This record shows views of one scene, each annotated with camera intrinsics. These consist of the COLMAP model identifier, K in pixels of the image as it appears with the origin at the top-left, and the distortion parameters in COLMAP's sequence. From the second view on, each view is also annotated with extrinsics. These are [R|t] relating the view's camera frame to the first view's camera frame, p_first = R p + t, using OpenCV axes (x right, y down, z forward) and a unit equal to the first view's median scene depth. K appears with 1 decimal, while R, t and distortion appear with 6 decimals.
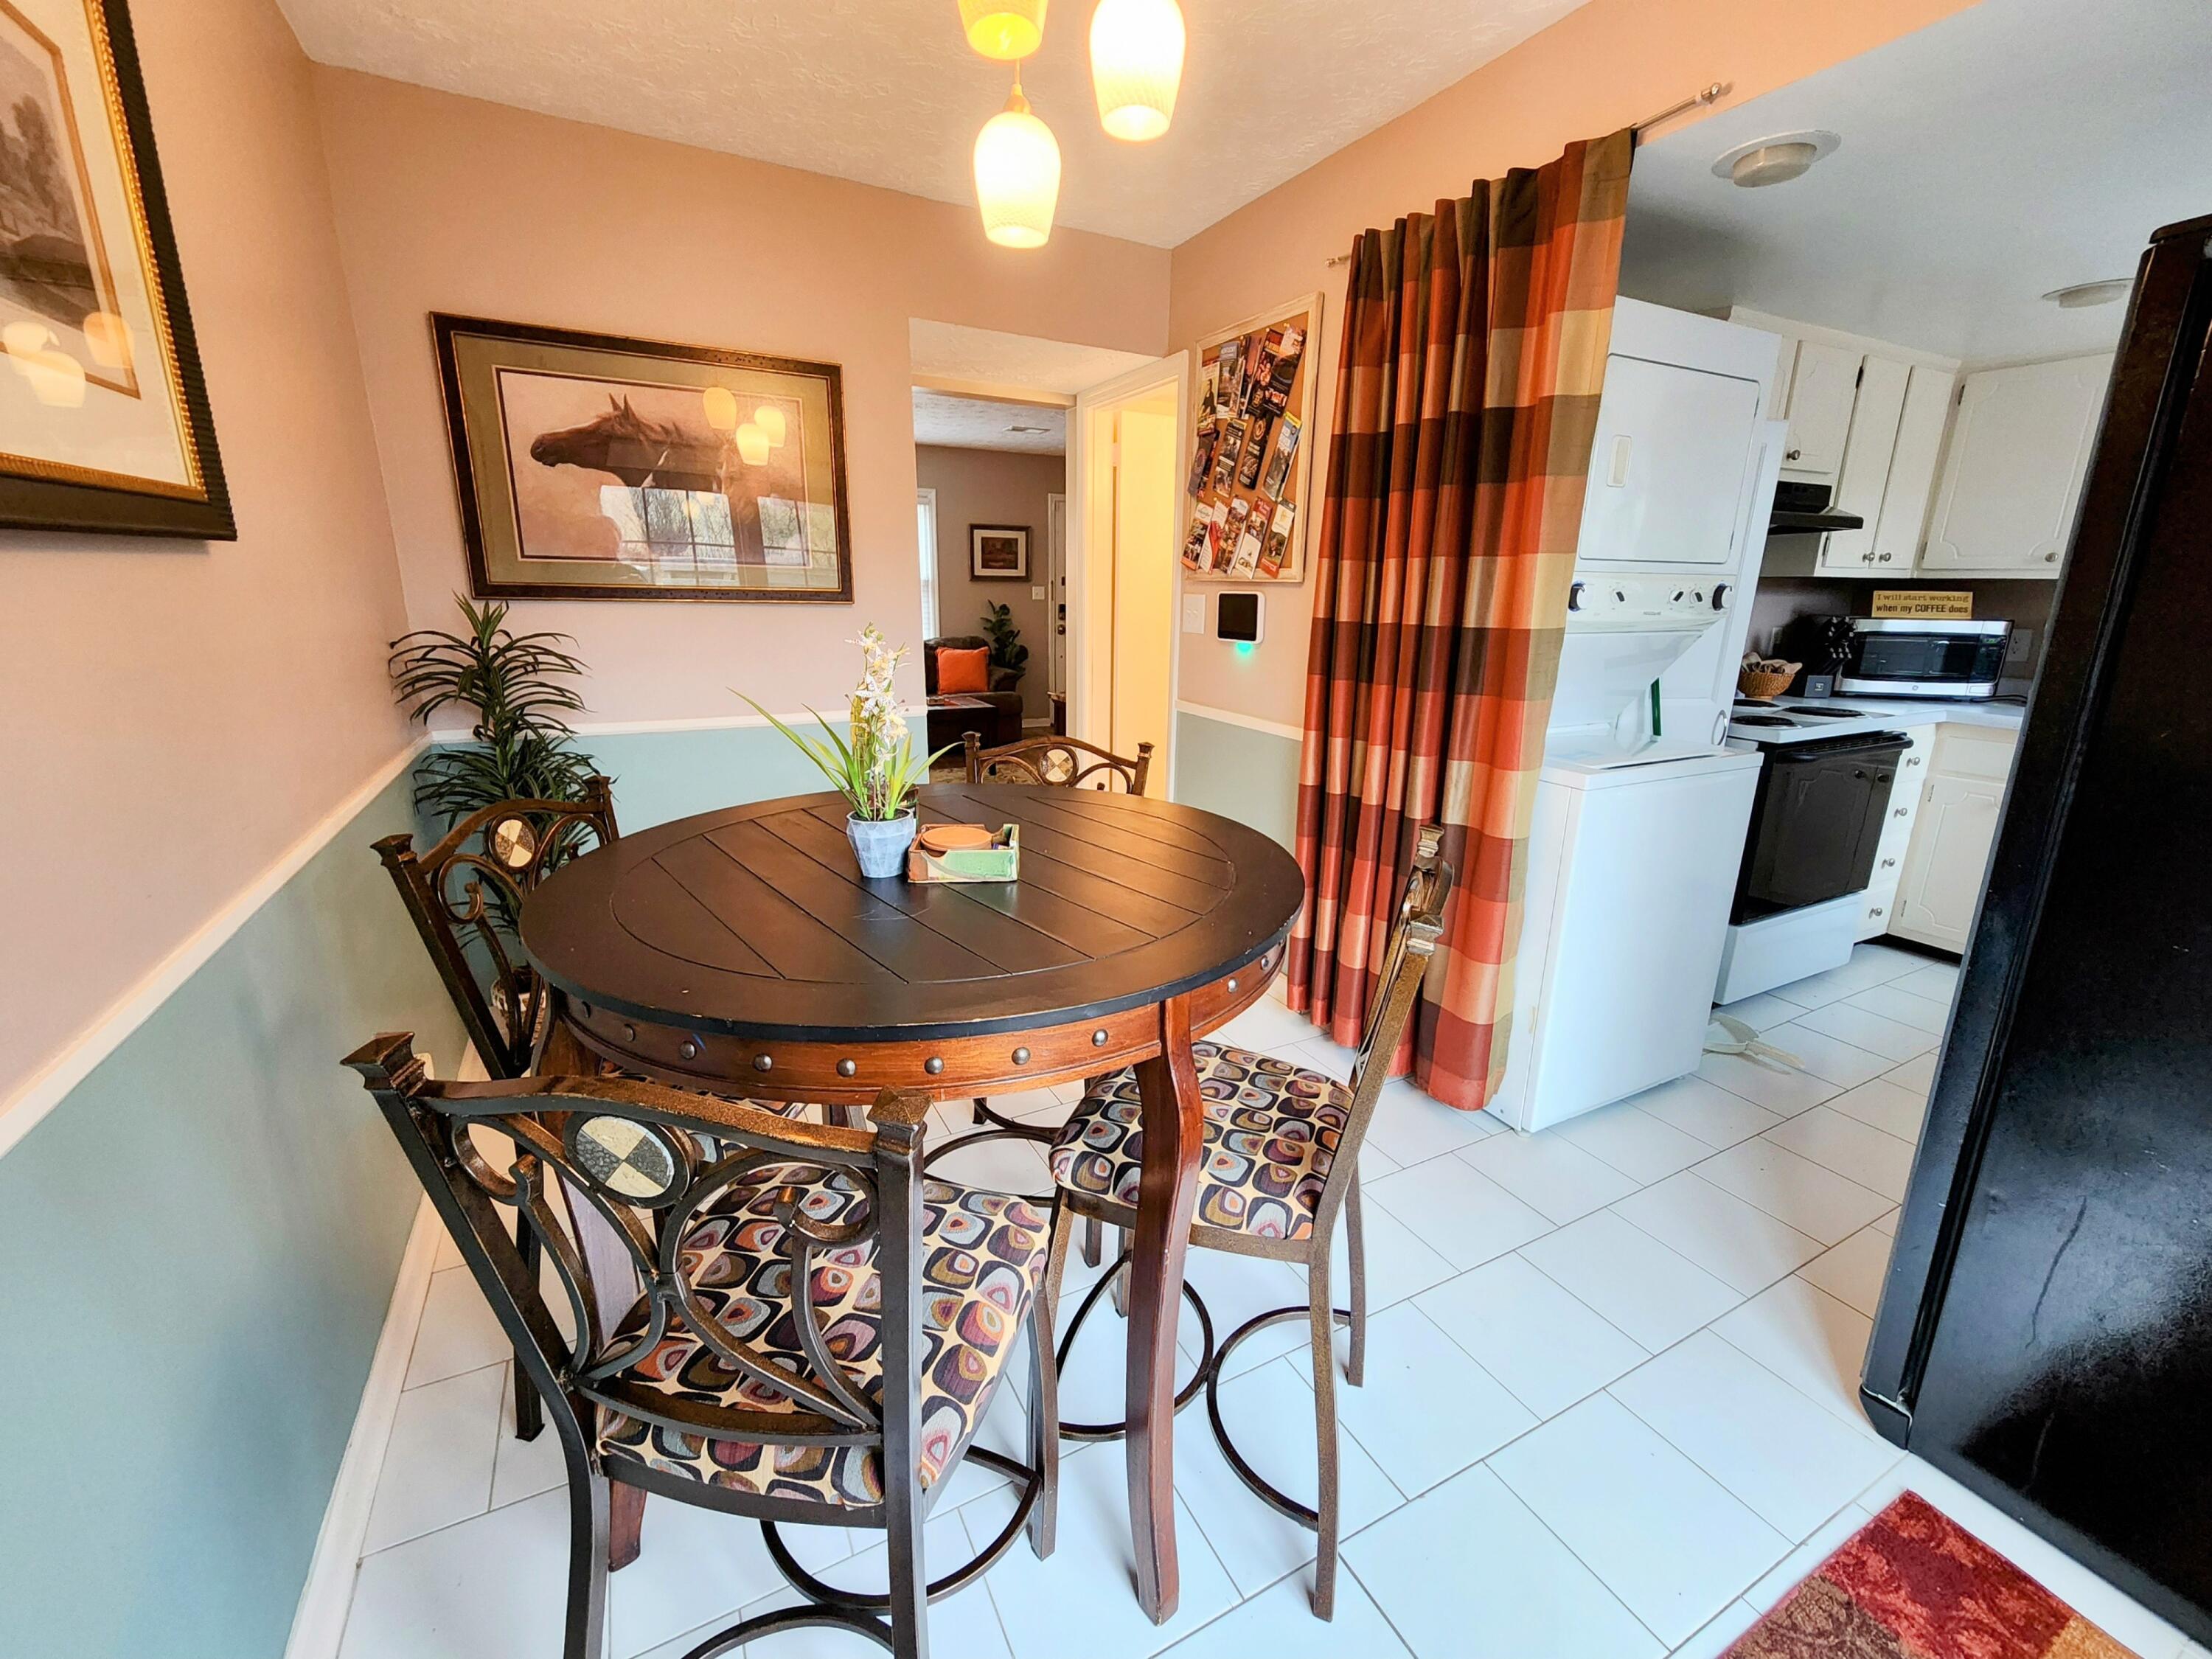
lens RADIAL K [[914.6, 0, 1113.7], [0, 914.6, 821.3], [0, 0, 1]] dist [0.002575, 0.000359]
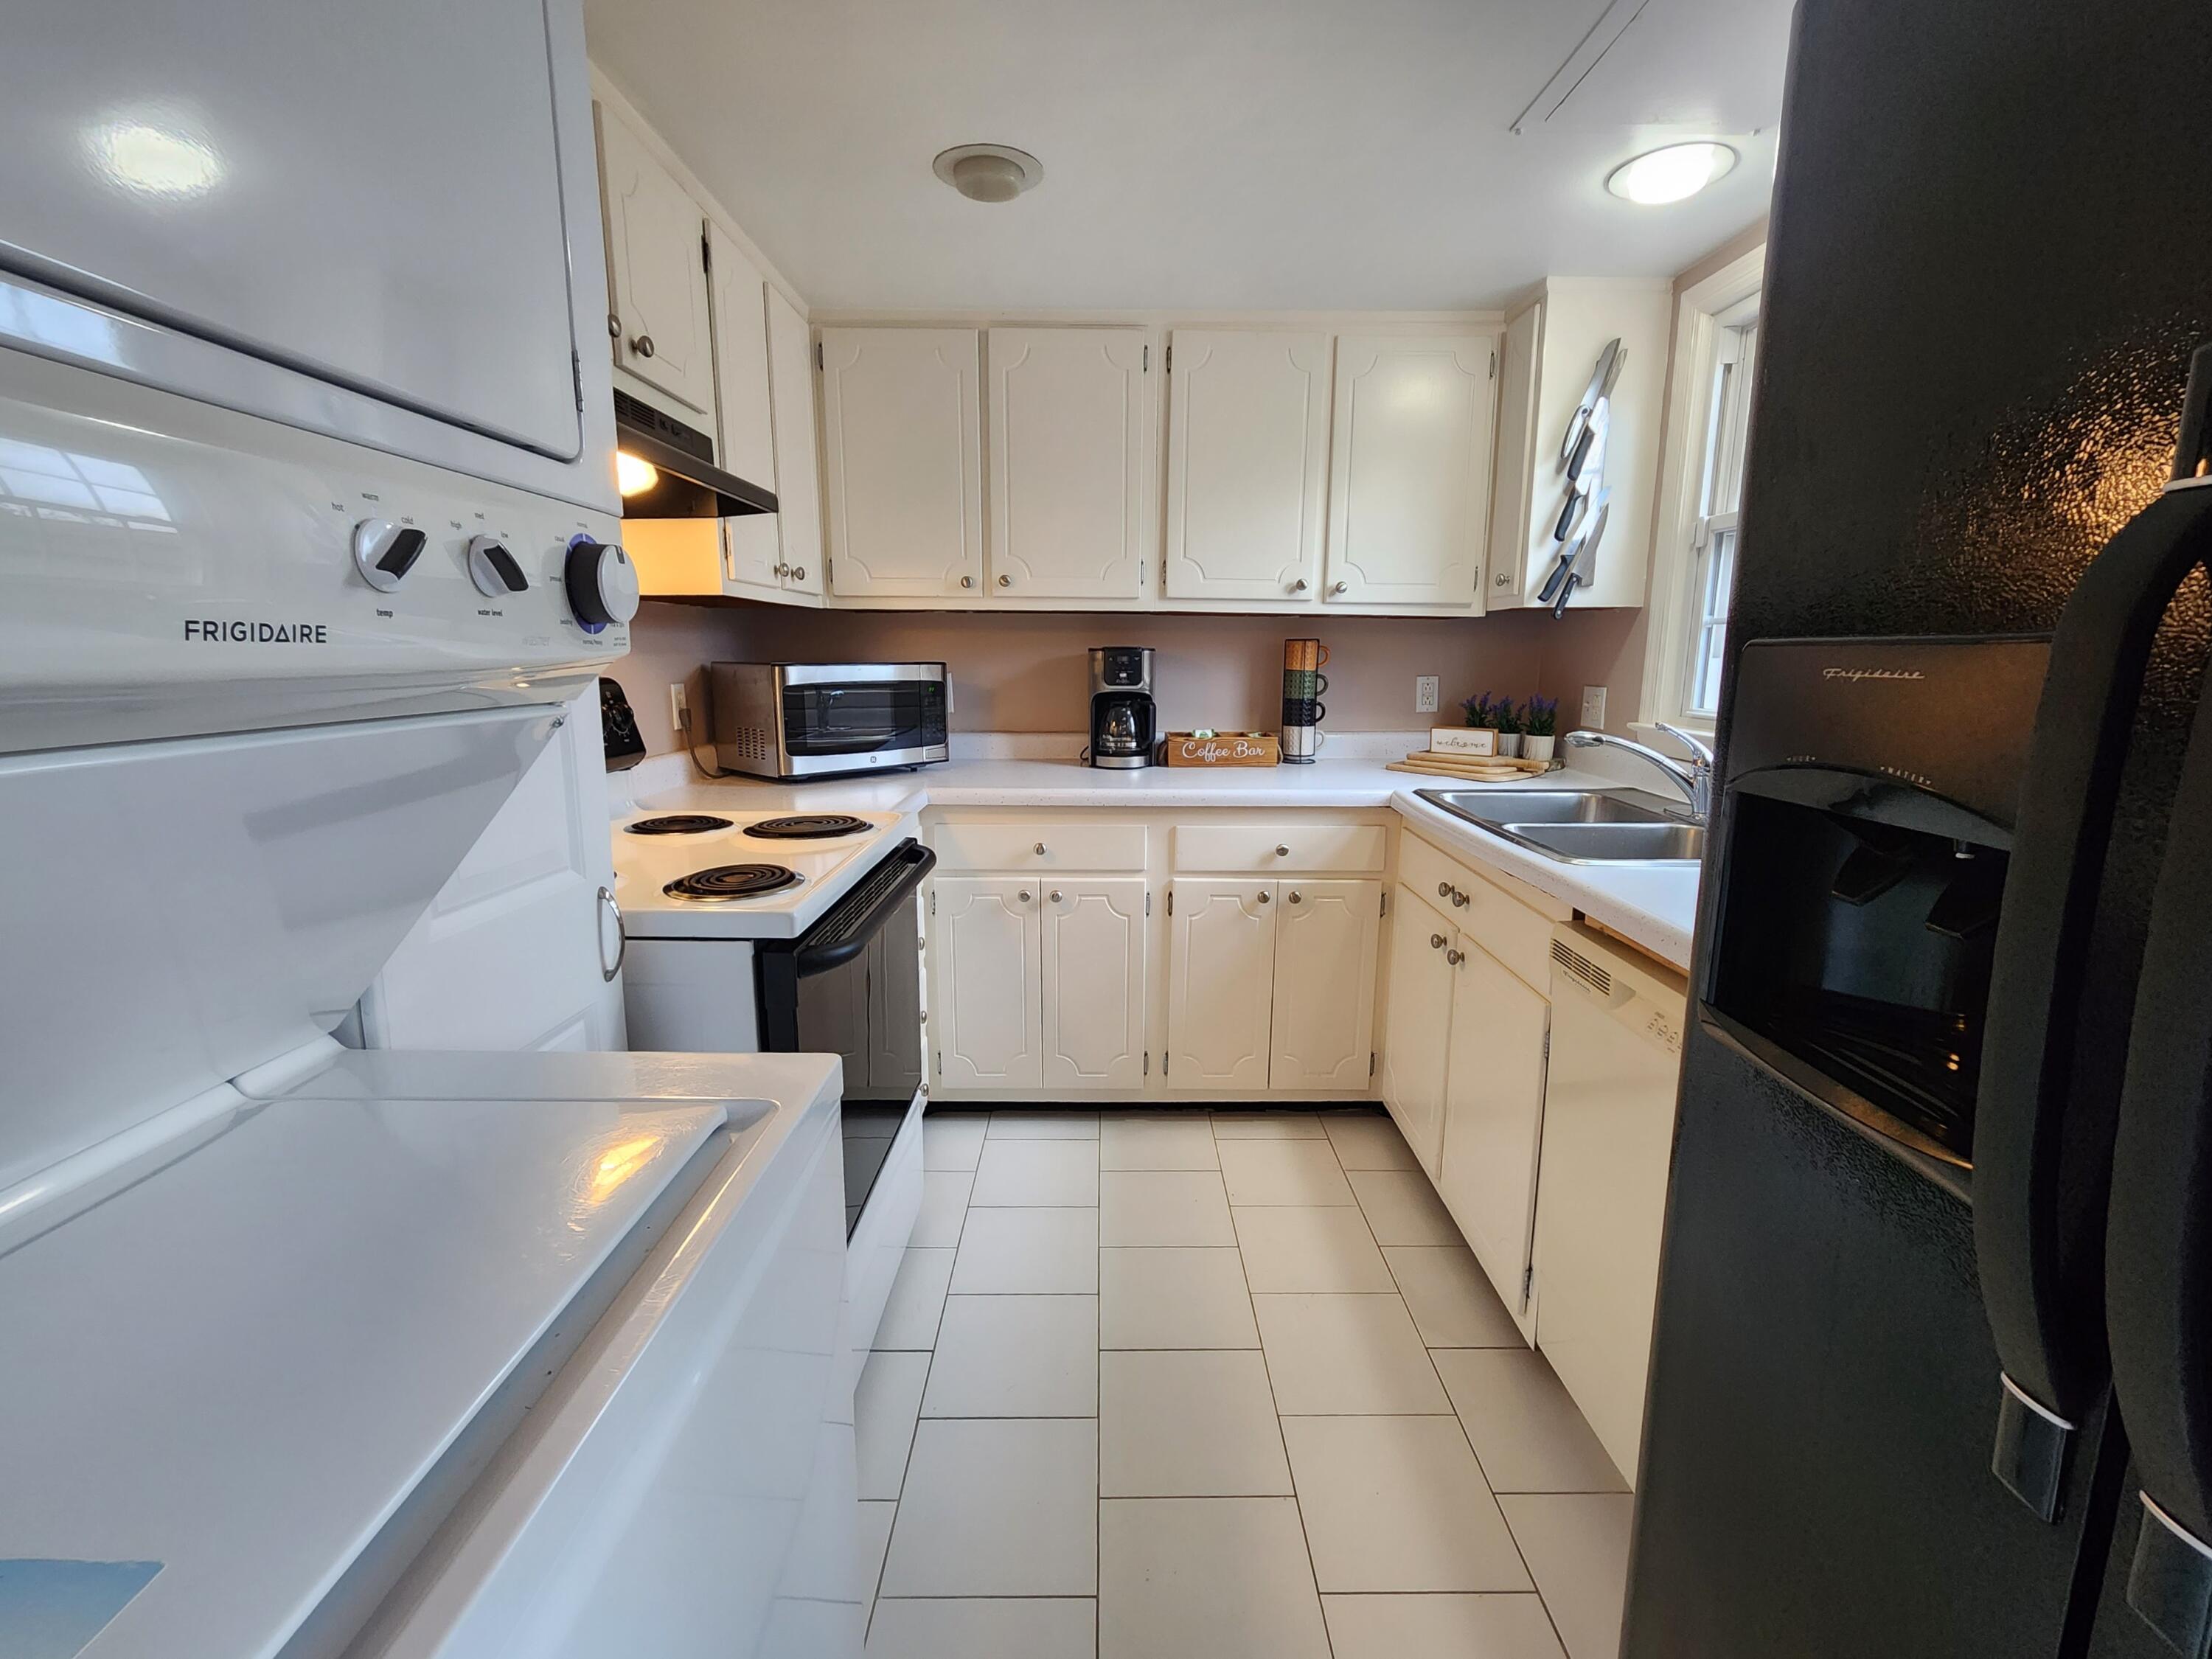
lens RADIAL K [[942.2, 0, 1115.4], [0, 942.2, 823.7], [0, 0, 1]] dist [0.001488, 0.000117]
pose [[0.460235, -0.169312, 0.871503, 0.370064], [0.226450, 0.971564, 0.069165, -0.123044], [-0.858431, 0.165520, 0.485488, 0.574523]]
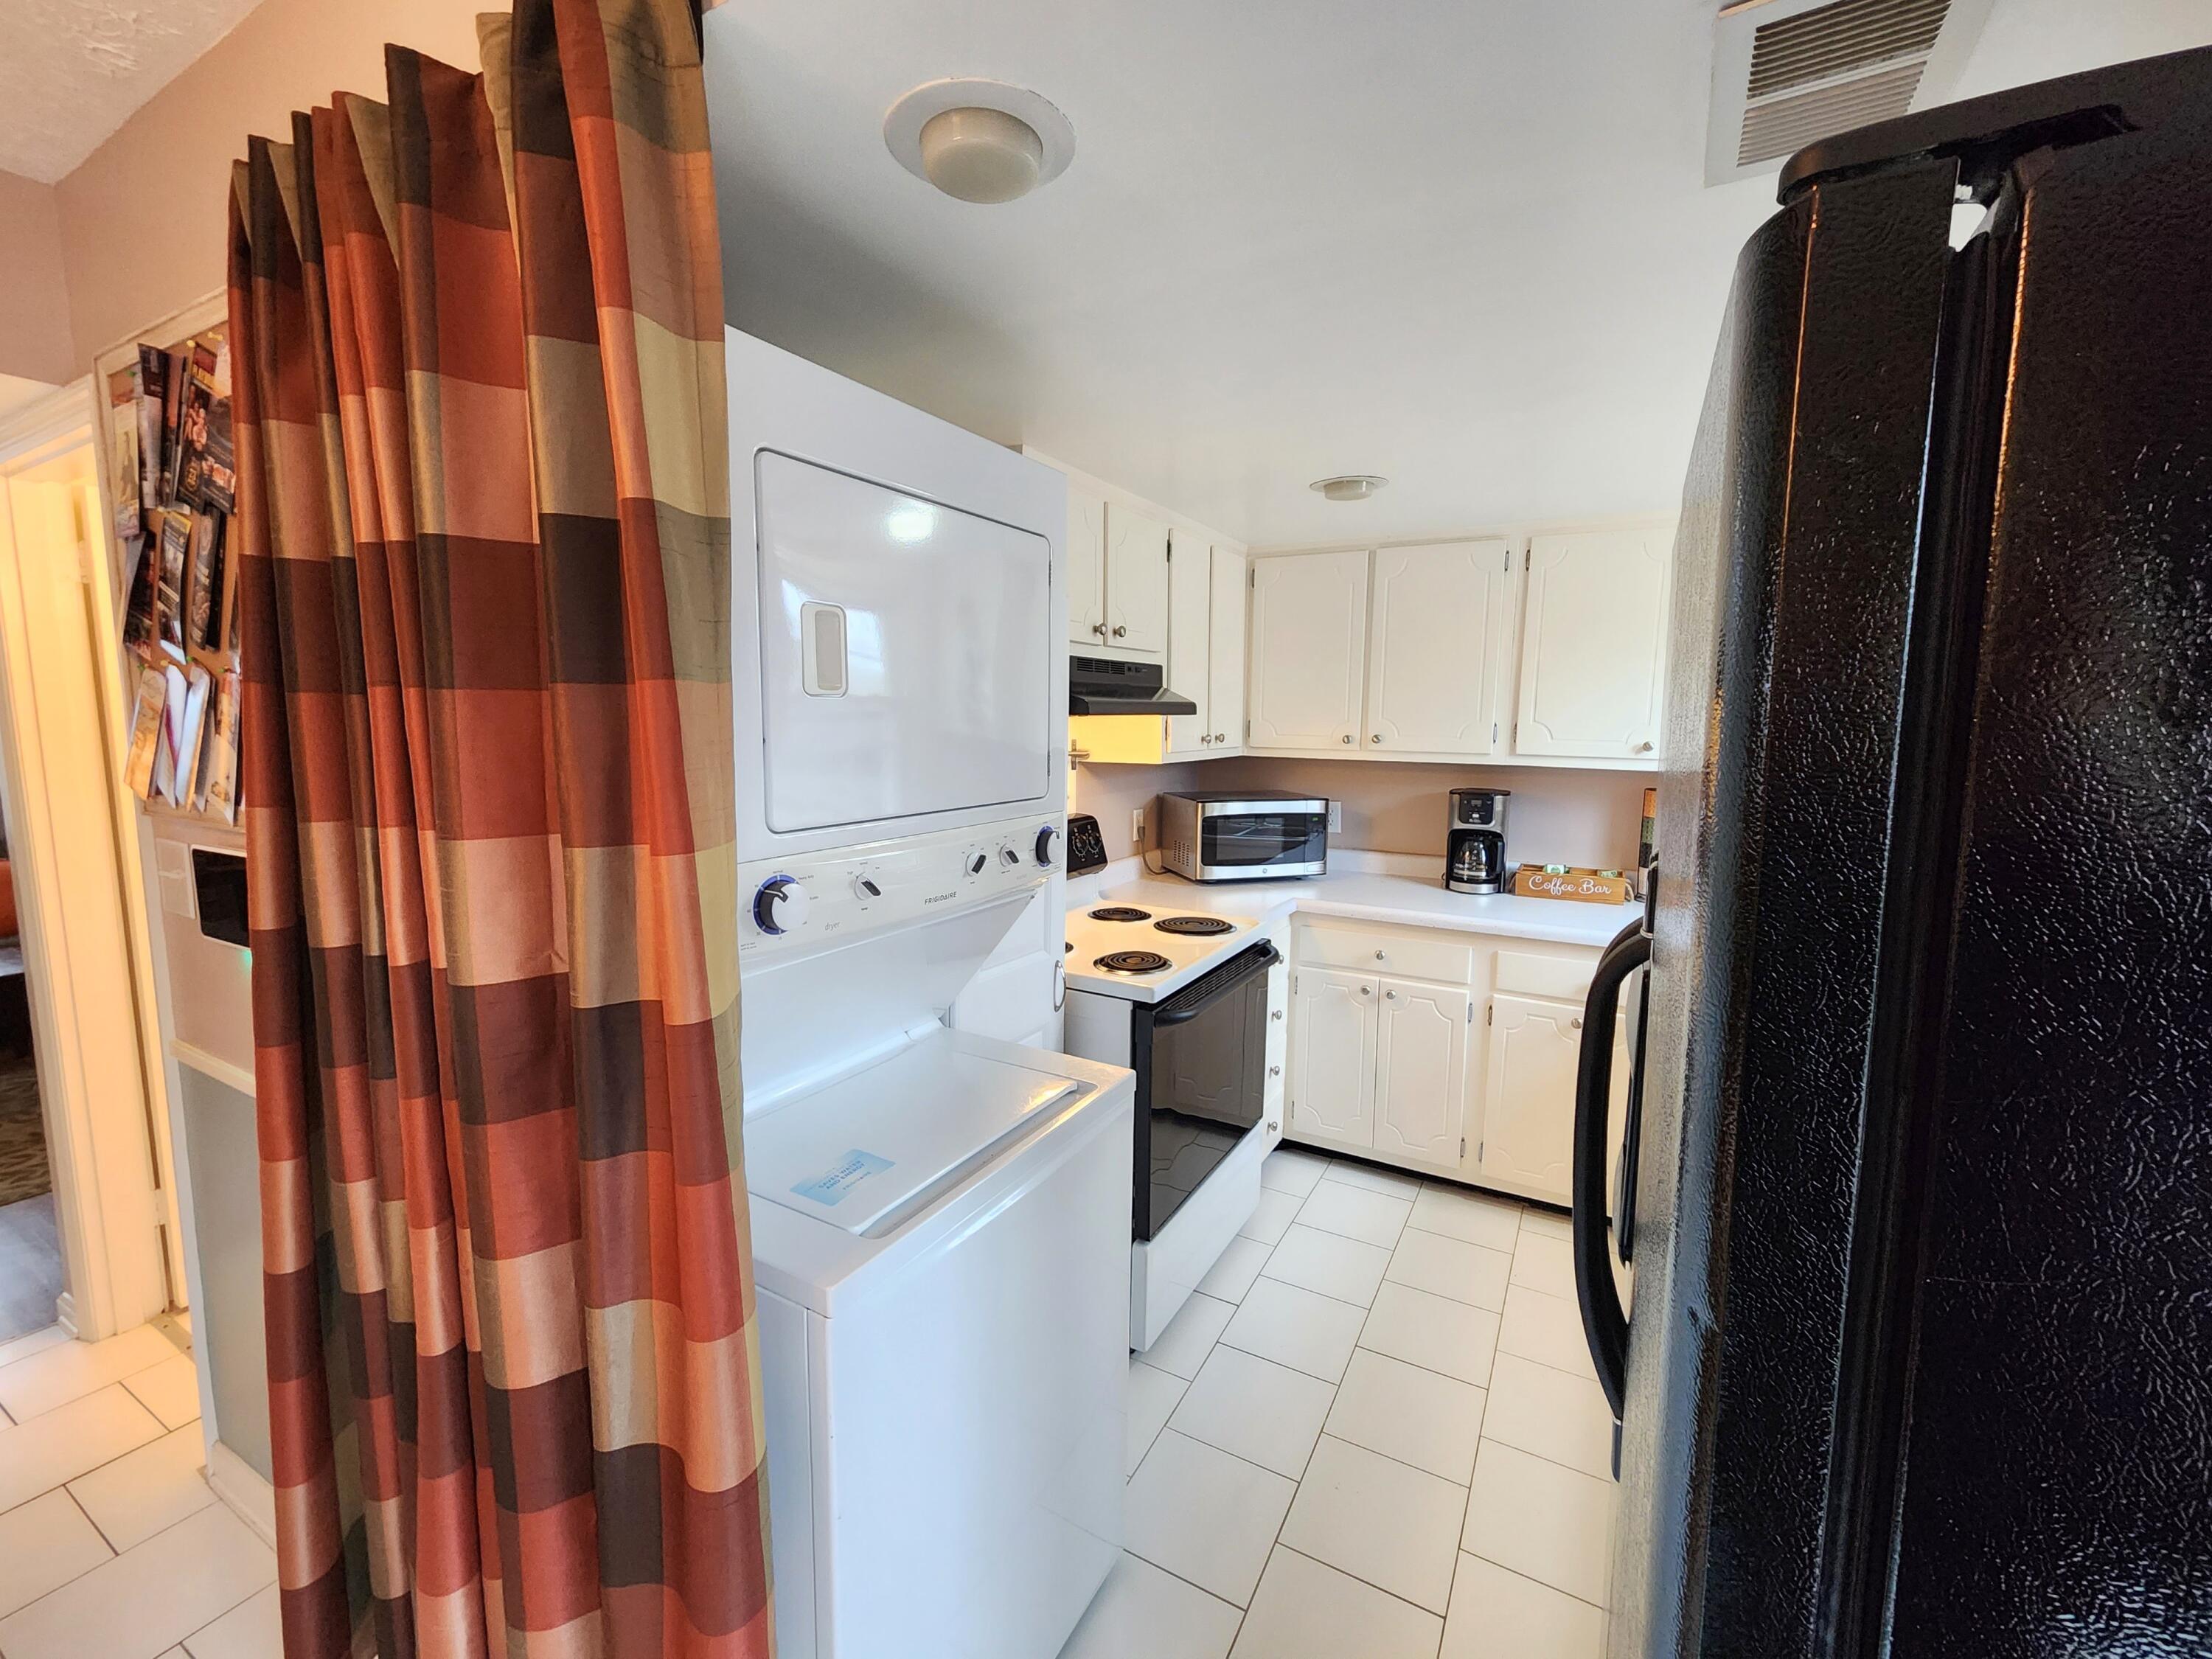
lens RADIAL K [[914.6, 0, 1113.7], [0, 914.6, 821.3], [0, 0, 1]] dist [0.002575, 0.000359]
pose [[0.837152, -0.068076, 0.542718, 0.272129], [0.139105, 0.986099, -0.090880, -0.153528], [-0.528987, 0.151575, 0.834984, 0.330596]]
